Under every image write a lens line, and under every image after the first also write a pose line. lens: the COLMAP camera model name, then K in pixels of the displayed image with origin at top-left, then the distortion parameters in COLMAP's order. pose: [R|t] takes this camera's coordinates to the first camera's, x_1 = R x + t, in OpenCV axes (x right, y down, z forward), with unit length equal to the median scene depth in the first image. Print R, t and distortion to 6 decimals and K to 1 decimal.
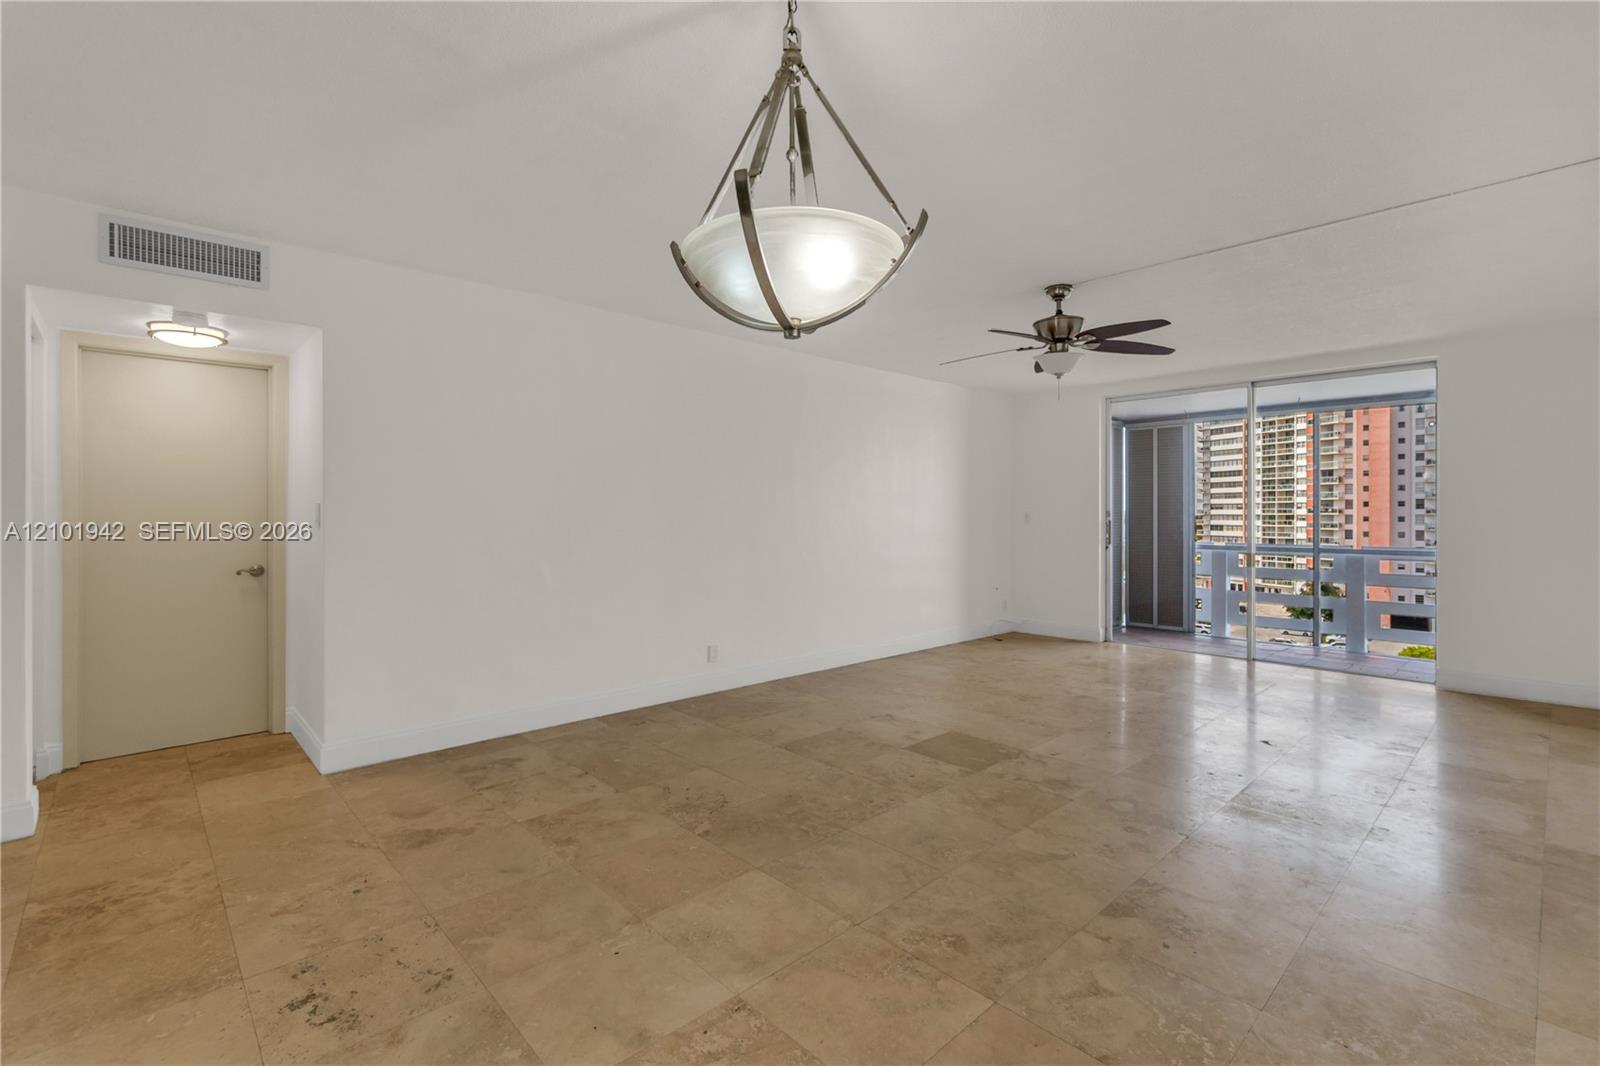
lens RADIAL K [[711.5, 0, 786.5], [0, 711.5, 530.7], [0, 0, 1]] dist [0.001112, -0.000193]
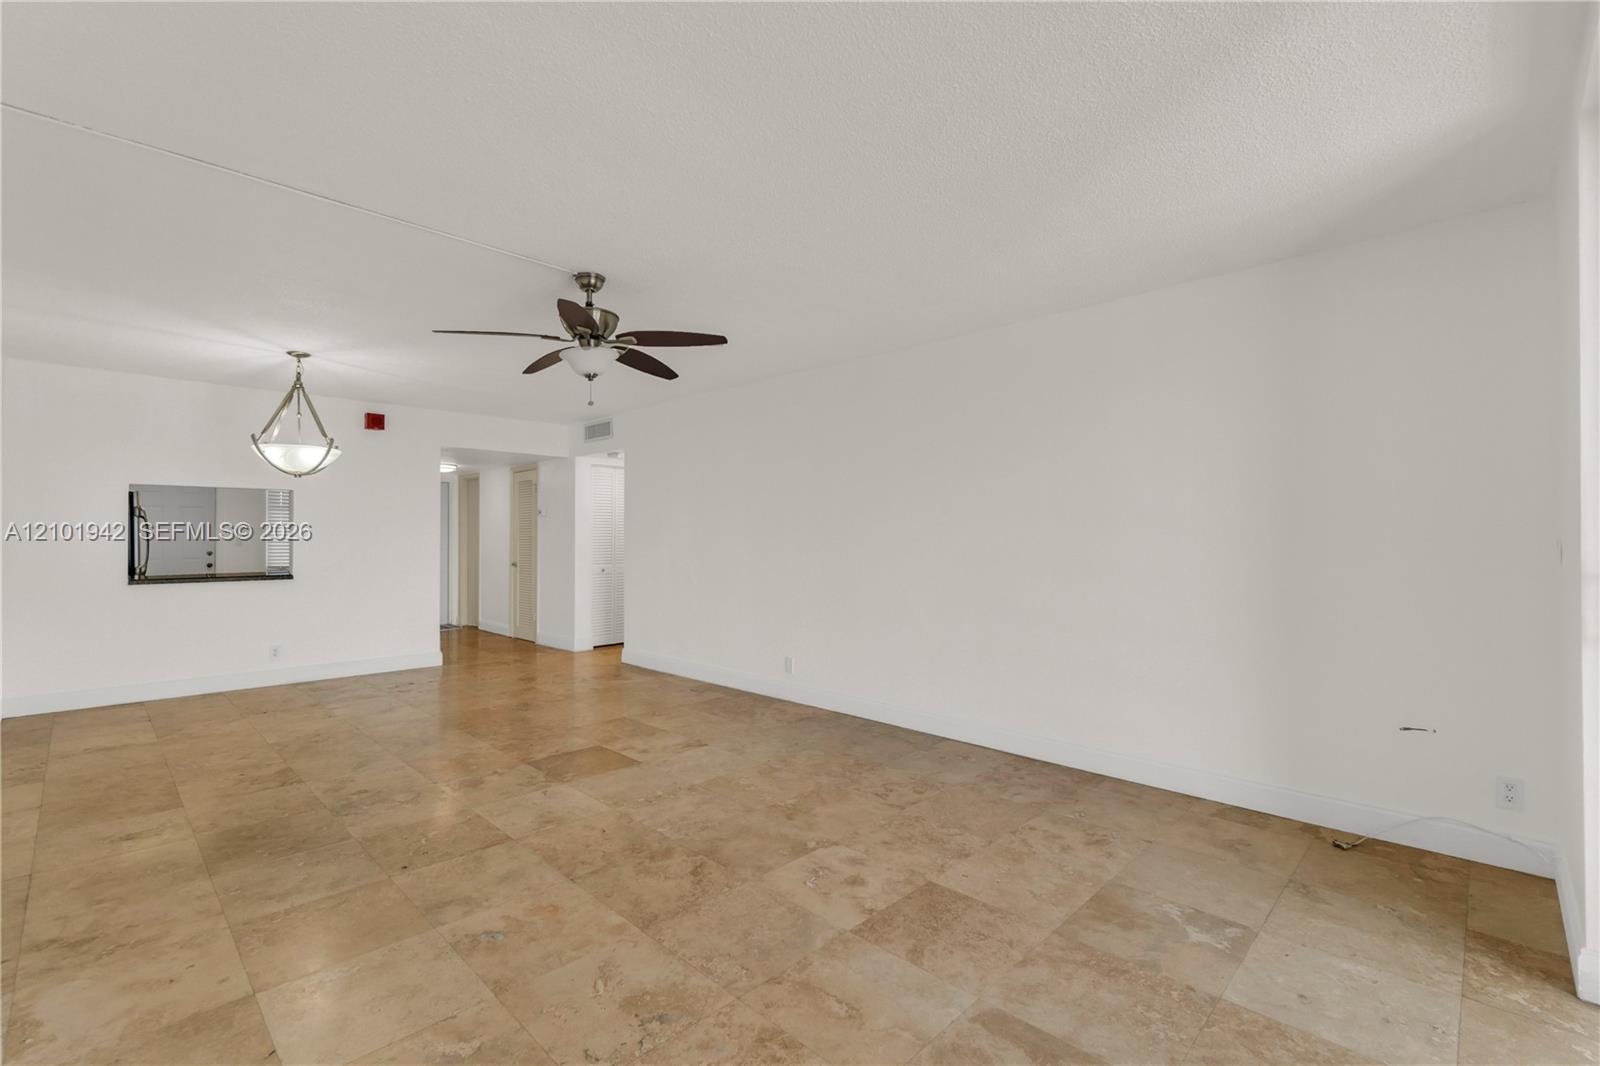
lens RADIAL K [[711.5, 0, 786.5], [0, 711.5, 530.7], [0, 0, 1]] dist [0.001112, -0.000193]
pose [[0.035591, -0.011864, -0.999296, 1.612132], [-0.023798, 0.999636, -0.012715, -0.031159], [0.999083, 0.024233, 0.035296, 1.549831]]
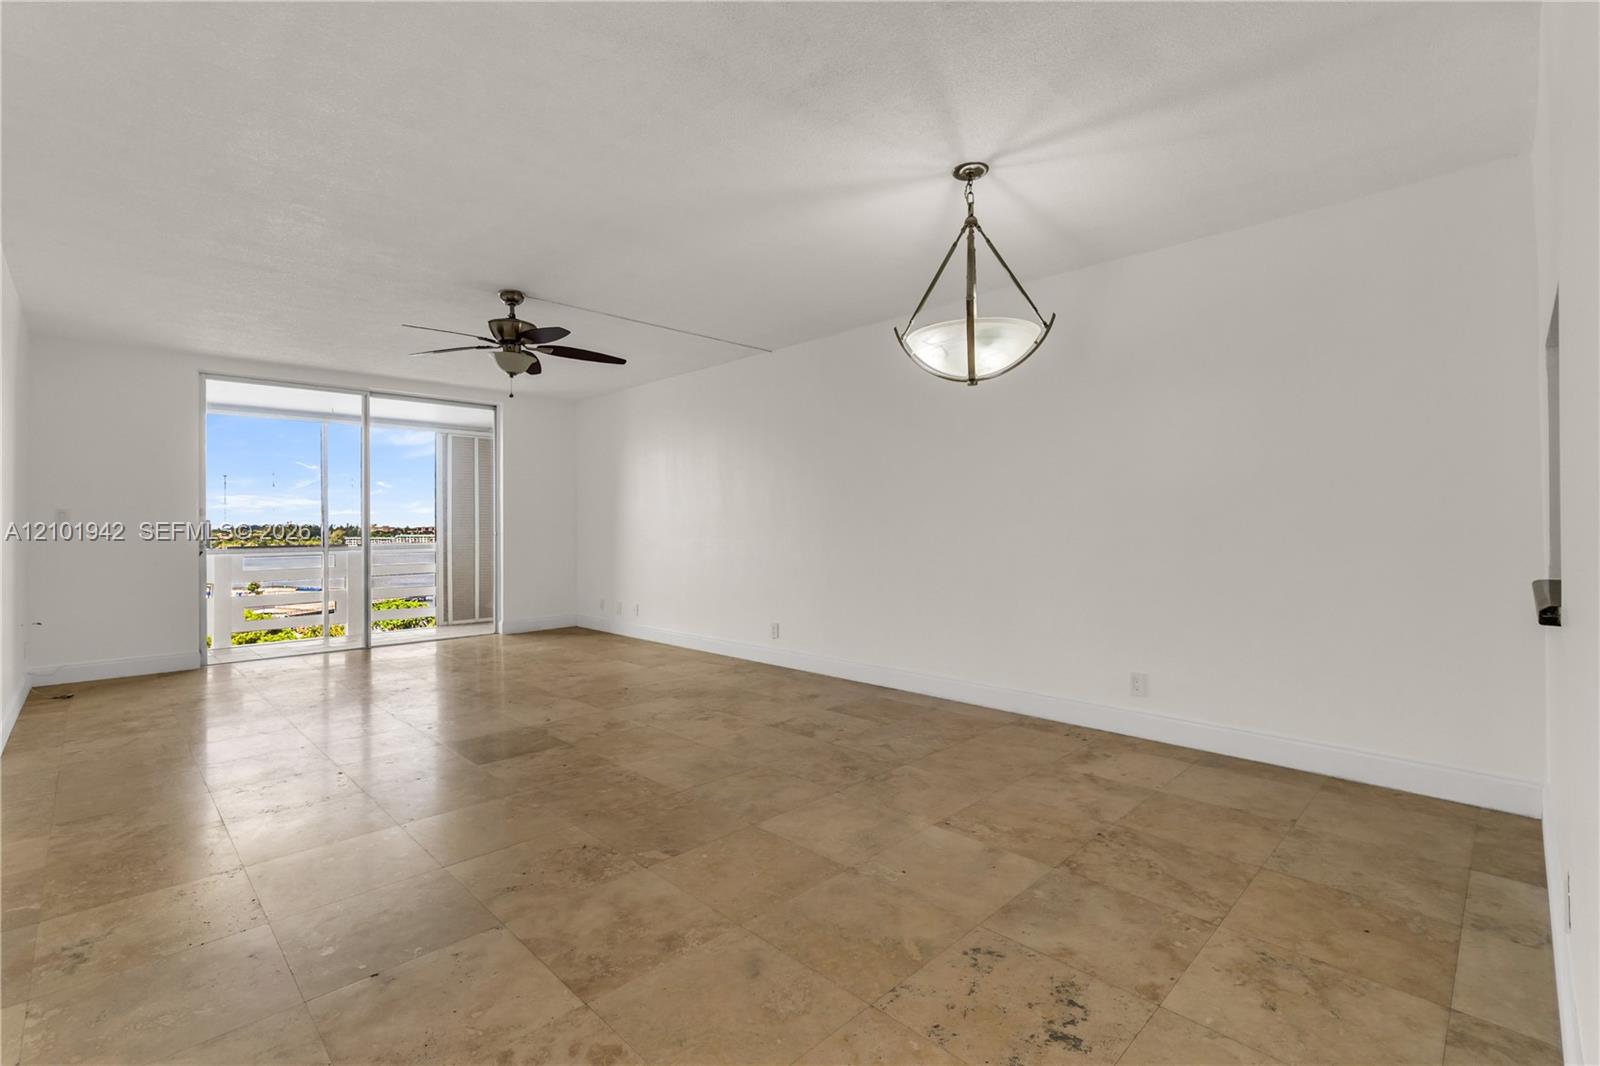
lens RADIAL K [[711.5, 0, 786.5], [0, 711.5, 530.7], [0, 0, 1]] dist [0.001112, -0.000193]
pose [[-0.023550, -0.007010, 0.999698, -0.891648], [0.028221, 0.999572, 0.007674, 0.027478], [-0.999324, 0.028393, -0.023342, 0.787762]]
